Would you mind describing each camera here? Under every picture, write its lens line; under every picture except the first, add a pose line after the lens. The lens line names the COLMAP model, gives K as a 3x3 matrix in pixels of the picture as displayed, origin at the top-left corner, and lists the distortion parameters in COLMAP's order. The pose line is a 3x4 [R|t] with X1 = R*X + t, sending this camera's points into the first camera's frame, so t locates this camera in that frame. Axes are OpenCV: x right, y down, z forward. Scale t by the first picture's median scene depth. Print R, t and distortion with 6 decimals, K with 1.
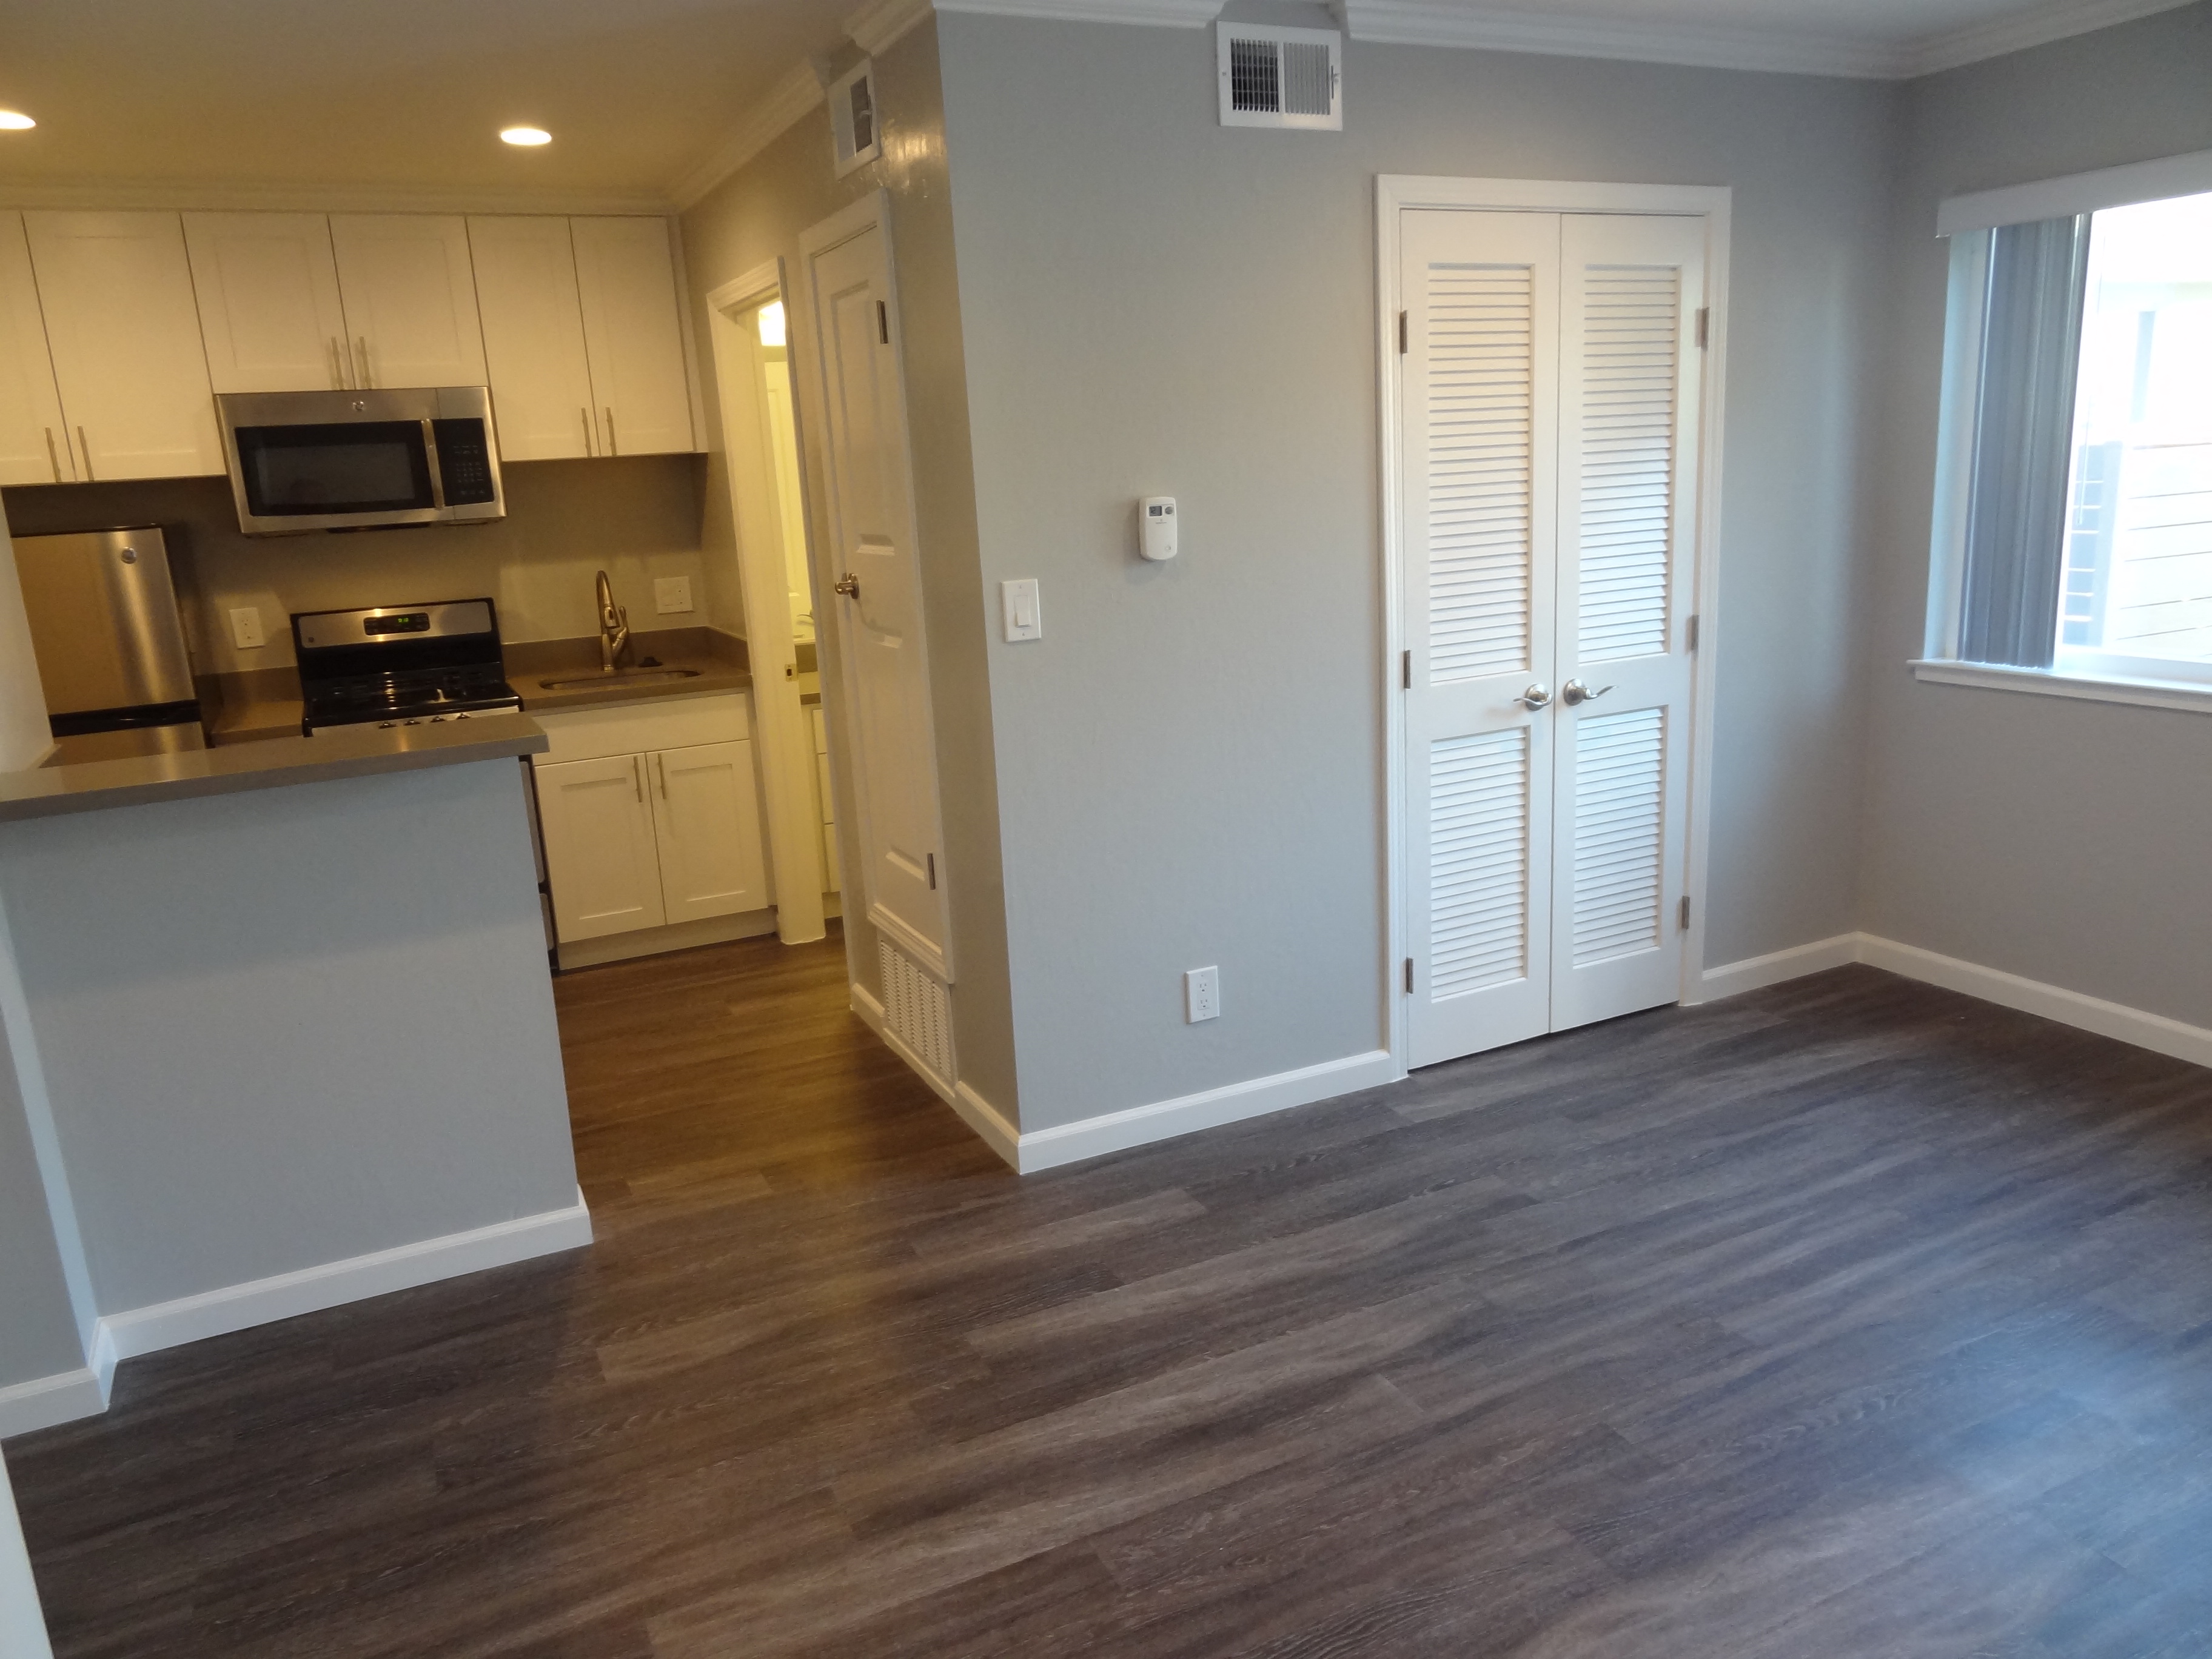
lens RADIAL K [[1536.0, 0, 1106.0], [0, 1536.0, 829.5], [0, 0, 1]] dist [0.003569, 0.003515]
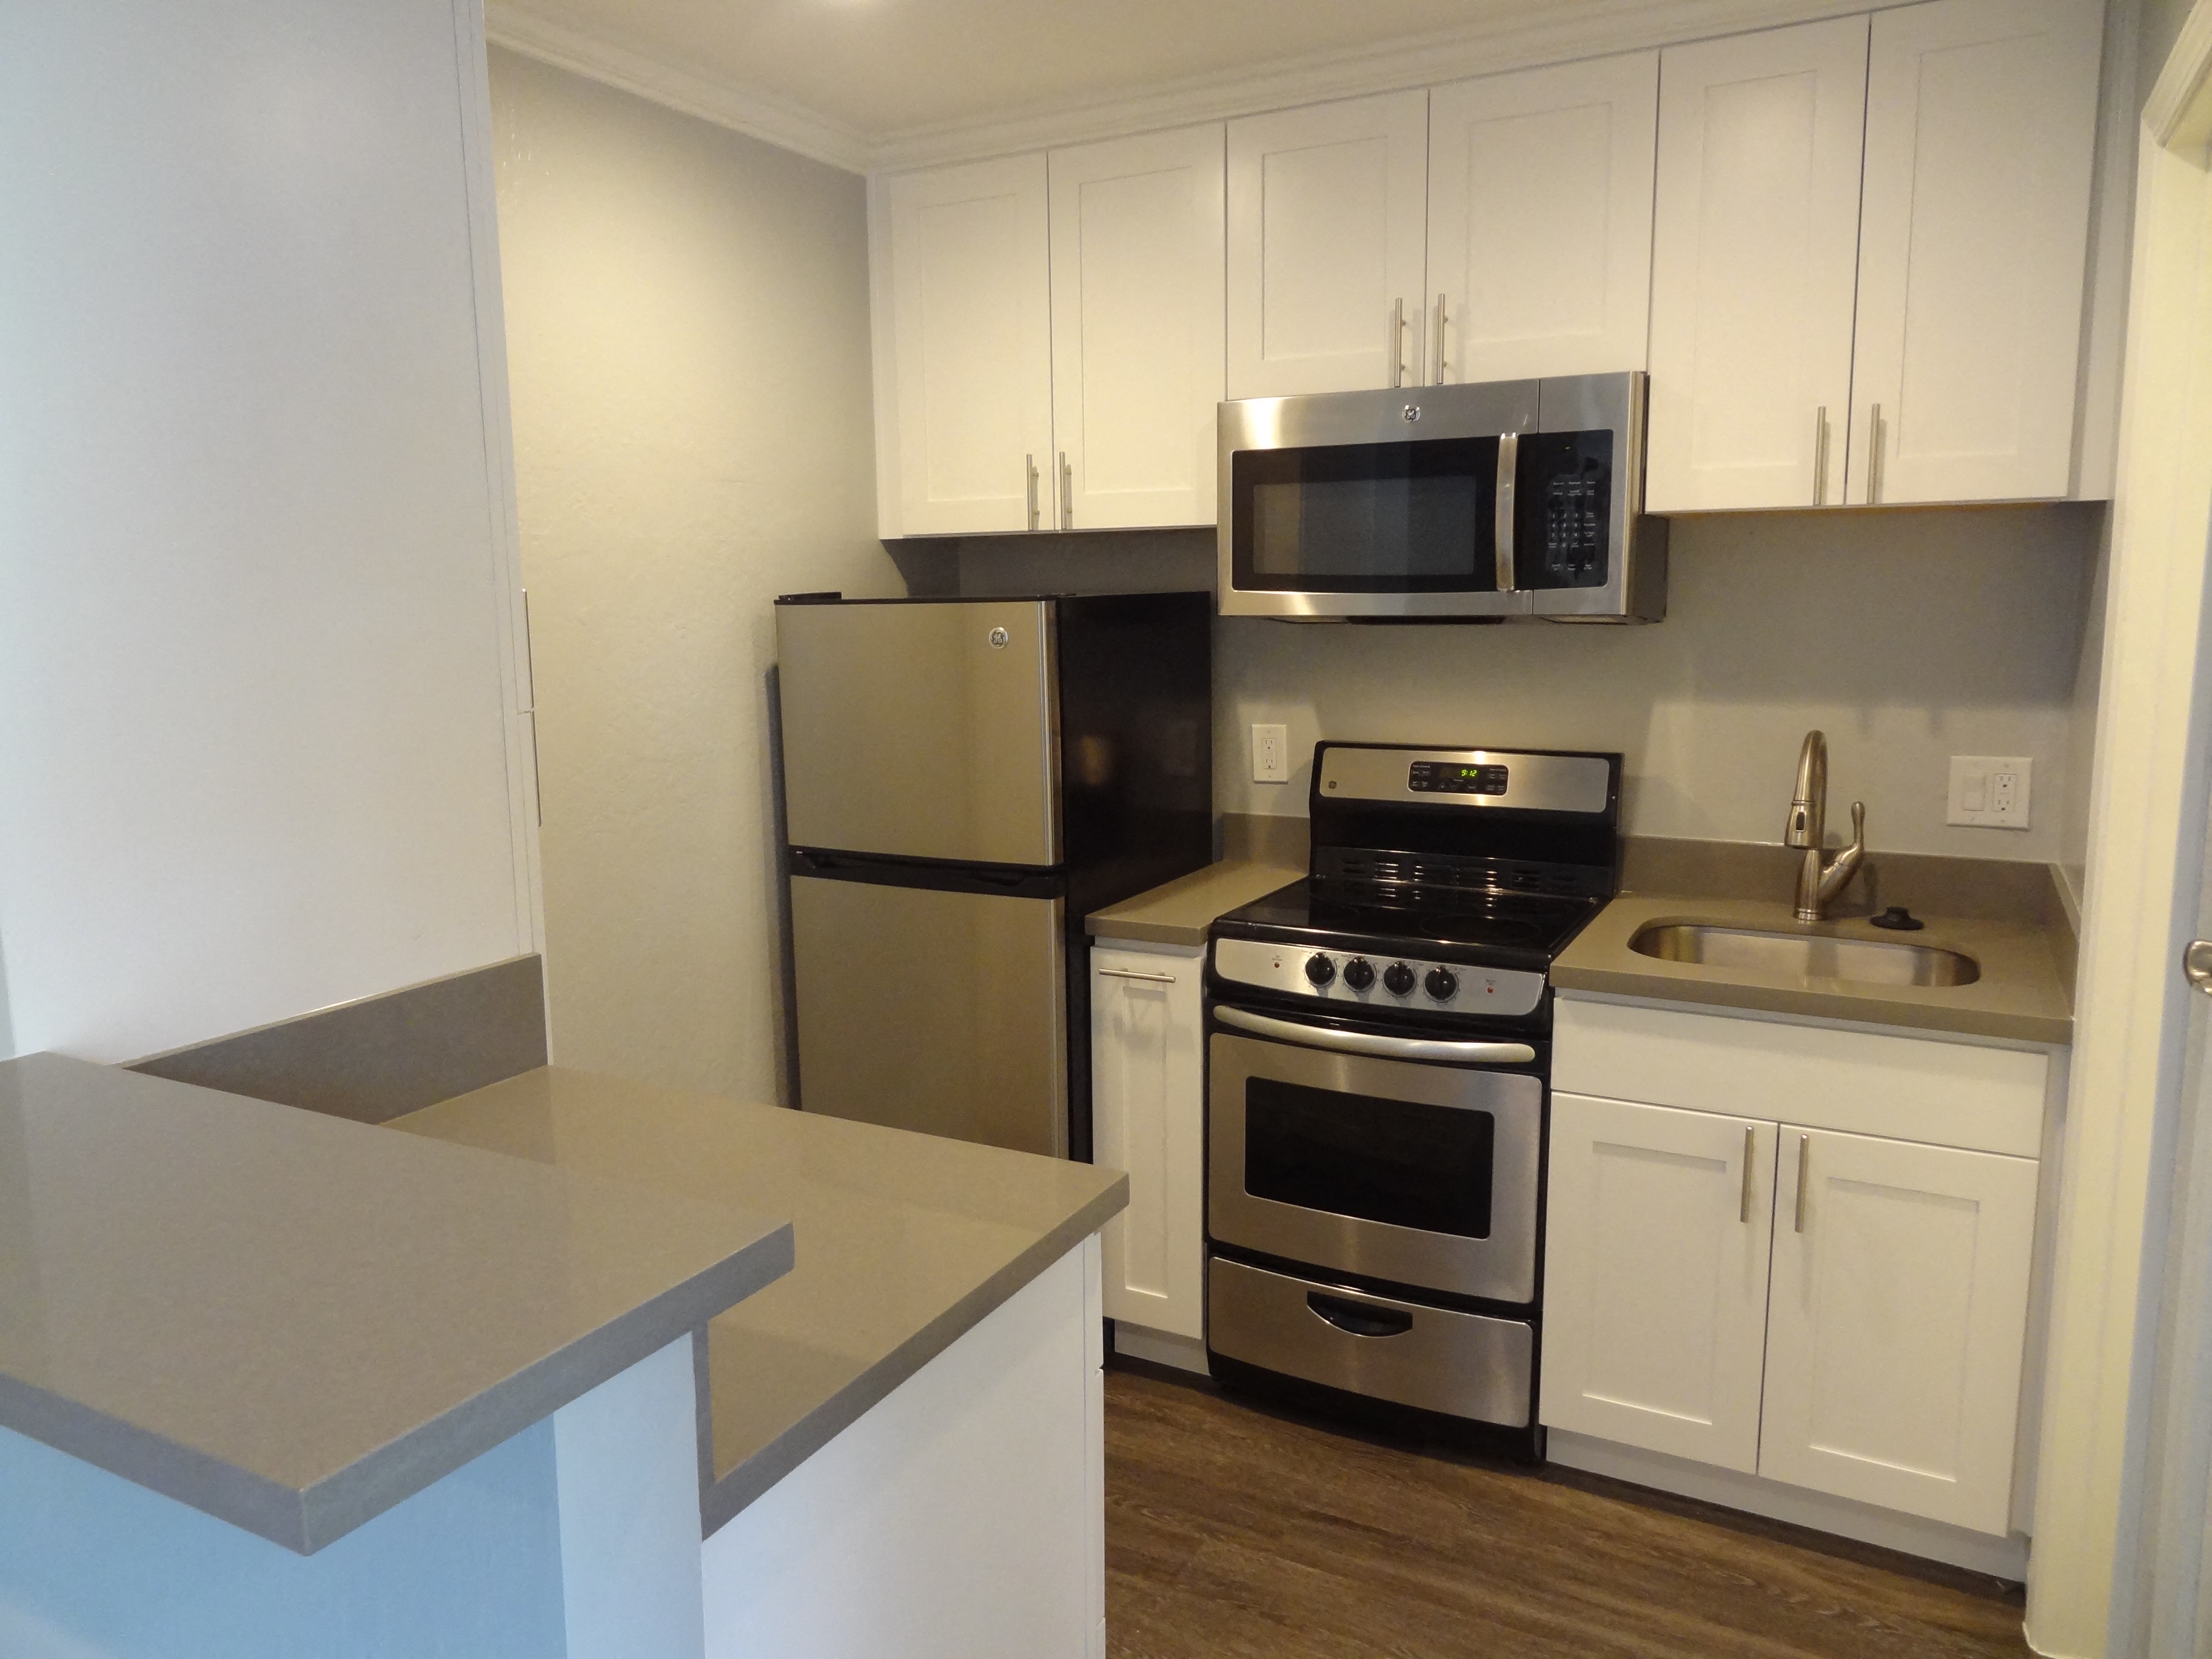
lens RADIAL K [[1536.0, 0, 1106.0], [0, 1536.0, 829.5], [0, 0, 1]] dist [0.003569, 0.003515]
pose [[0.584557, 0.175845, -0.792068, -0.061548], [-0.209001, 0.975922, 0.062416, -0.124372], [0.783972, 0.129057, 0.607233, 0.535882]]
